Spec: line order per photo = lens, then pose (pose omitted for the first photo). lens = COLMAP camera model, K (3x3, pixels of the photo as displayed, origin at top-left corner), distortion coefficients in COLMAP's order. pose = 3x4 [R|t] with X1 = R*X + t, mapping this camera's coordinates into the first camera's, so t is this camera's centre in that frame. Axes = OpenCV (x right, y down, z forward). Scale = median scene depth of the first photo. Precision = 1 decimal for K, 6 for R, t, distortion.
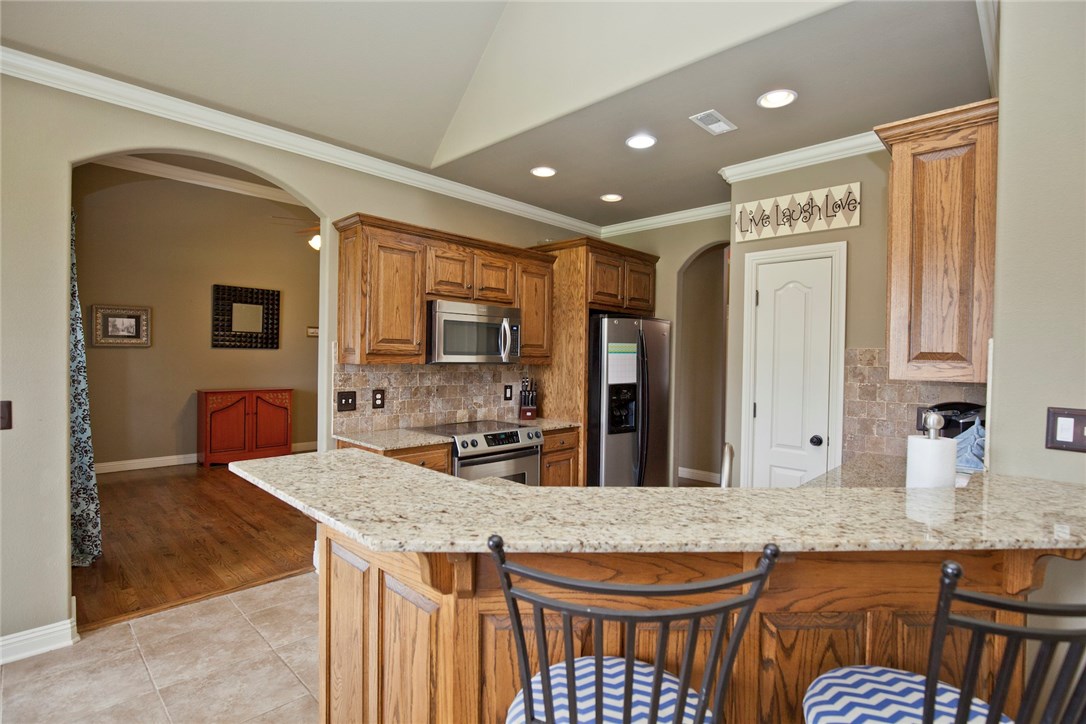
lens RADIAL K [[526.3, 0, 553.0], [0, 526.3, 362.3], [0, 0, 1]] dist [-0.027388, 0.001539]
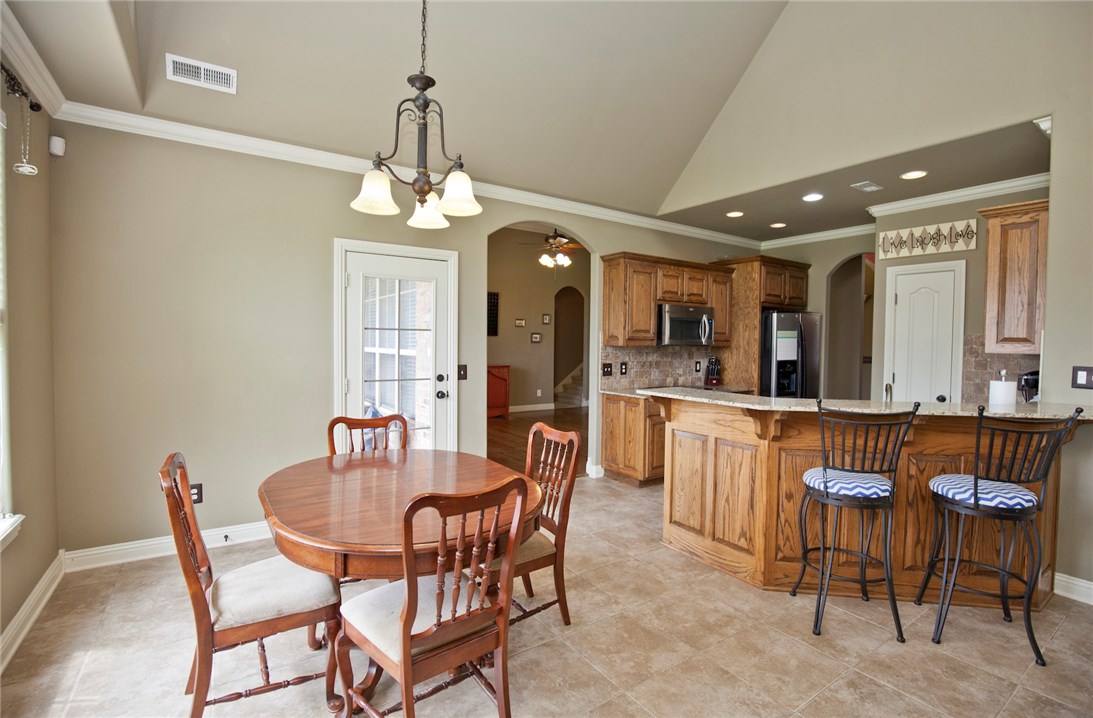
lens RADIAL K [[506.3, 0, 554.3], [0, 506.3, 353.8], [0, 0, 1]] dist [-0.032000, 0.003785]
pose [[0.978833, 0.001964, -0.204653, -0.227588], [0.000816, 0.999909, 0.013500, 0.006324], [0.204660, -0.013382, 0.978742, -0.487918]]
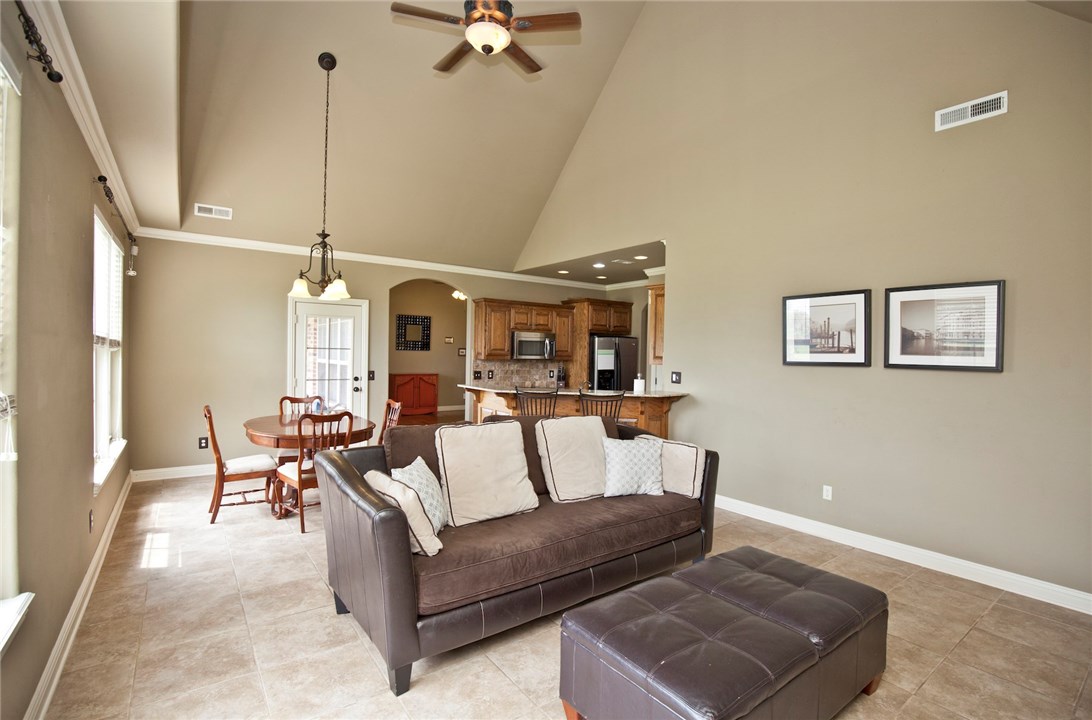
lens RADIAL K [[505.8, 0, 553.2], [0, 505.8, 357.2], [0, 0, 1]] dist [-0.032000, 0.003785]
pose [[0.985151, 0.003753, -0.171646, 0.309700], [-0.004513, 0.999982, -0.004037, 0.001569], [0.171628, 0.004752, 0.985150, -1.107197]]
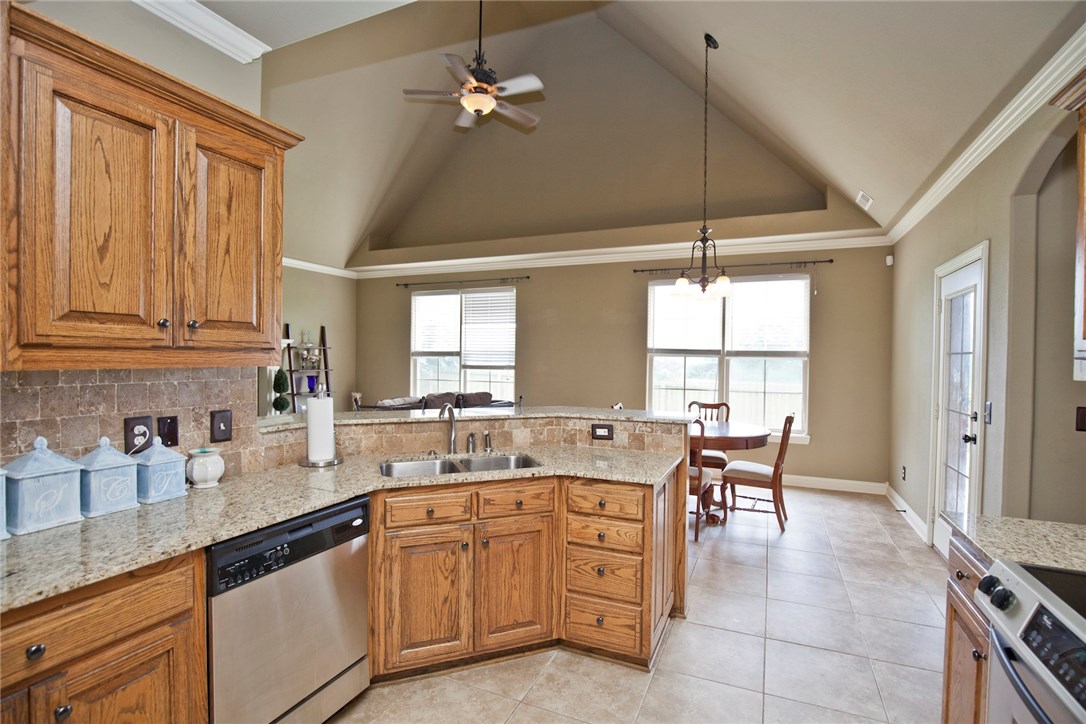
lens RADIAL K [[503.1, 0, 551.9], [0, 503.1, 364.1], [0, 0, 1]] dist [-0.032000, 0.003785]
pose [[-0.940064, -0.024005, -0.340153, 0.245263], [-0.031627, 0.999357, 0.016880, -0.003981], [0.339529, 0.026626, -0.940219, 1.127768]]
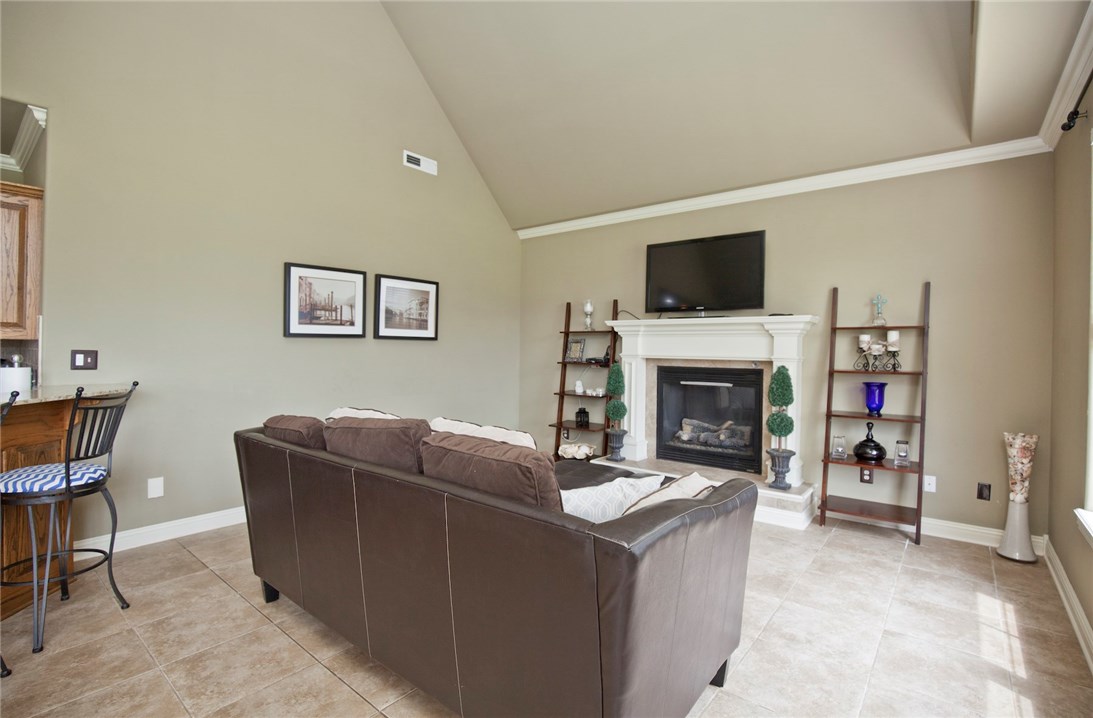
lens RADIAL K [[506.3, 0, 557.1], [0, 506.3, 351.3], [0, 0, 1]] dist [-0.032000, 0.003785]
pose [[-0.079618, -0.023139, 0.996557, -0.493787], [-0.000807, 0.999732, 0.023148, 0.018564], [-0.996825, 0.001039, -0.079616, -0.336493]]
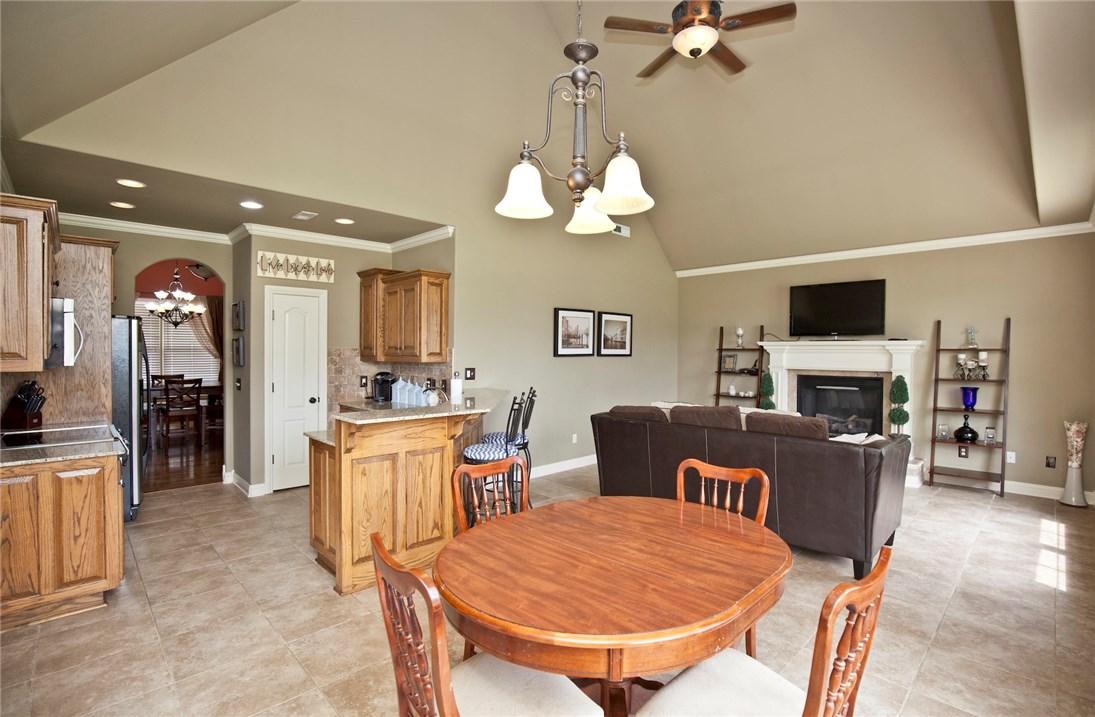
lens RADIAL K [[504.6, 0, 561.2], [0, 504.6, 354.5], [0, 0, 1]] dist [-0.032433, 0.003897]
pose [[0.028730, -0.022937, 0.999324, -1.022562], [0.006815, 0.999718, 0.022750, -0.032851], [-0.999564, 0.006157, 0.028878, 0.099942]]
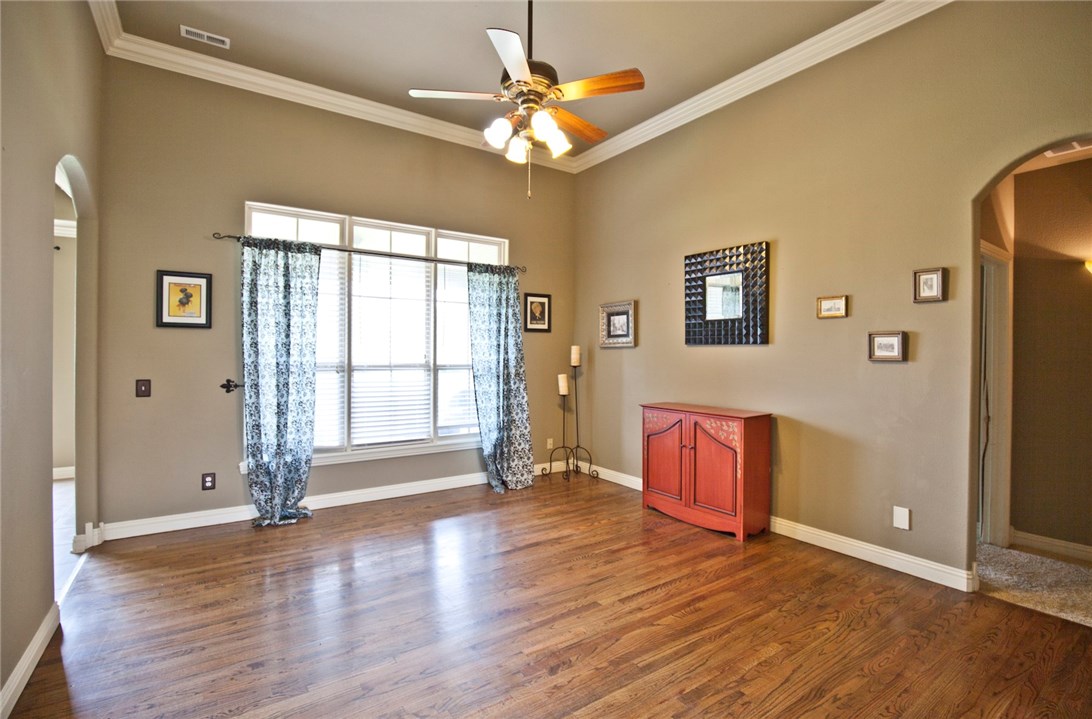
lens RADIAL K [[505.8, 0, 561.7], [0, 505.8, 354.0], [0, 0, 1]] dist [-0.032000, 0.003785]
pose [[-0.186444, -0.014691, -0.982356, 0.096673], [-0.018160, 0.999769, -0.011505, -0.009635], [0.982298, 0.015695, -0.186668, 1.751462]]
